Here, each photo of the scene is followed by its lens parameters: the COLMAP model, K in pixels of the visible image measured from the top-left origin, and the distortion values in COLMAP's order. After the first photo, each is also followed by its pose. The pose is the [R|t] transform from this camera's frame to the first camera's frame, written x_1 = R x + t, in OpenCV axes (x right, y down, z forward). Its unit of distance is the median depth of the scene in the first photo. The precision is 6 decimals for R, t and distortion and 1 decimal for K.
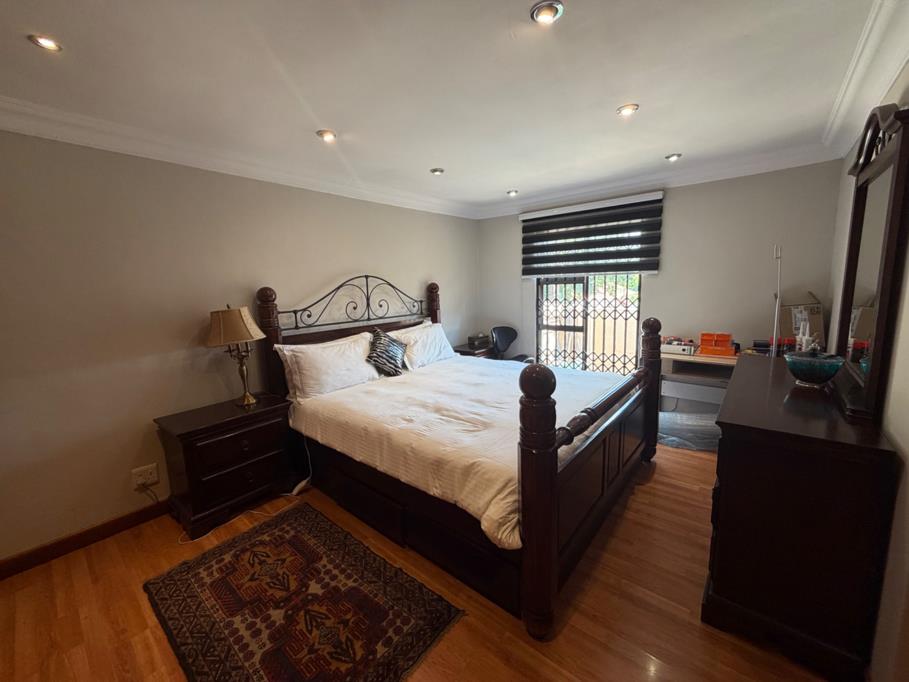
lens RADIAL K [[361.8, 0, 454.5], [0, 361.8, 341.0], [0, 0, 1]] dist [-0.000643, 0.000023]
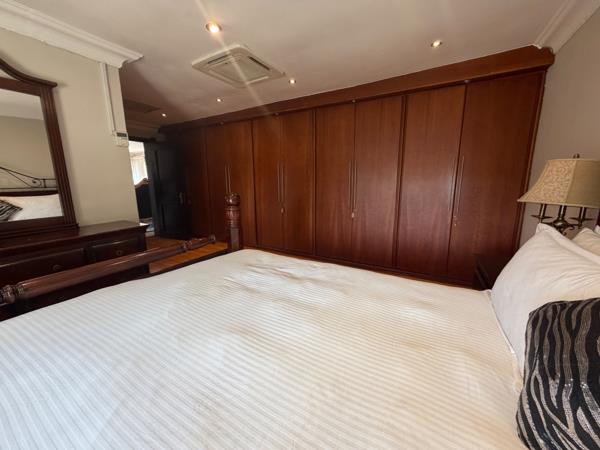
lens RADIAL K [[238.8, 0, 300.0], [0, 238.8, 225.0], [0, 0, 1]] dist [-0.000643, 0.000023]
pose [[-0.987669, 0.071561, -0.139247, 0.019293], [0.021419, 0.942822, 0.332606, -0.138082], [0.155087, 0.325522, -0.932729, 1.447401]]
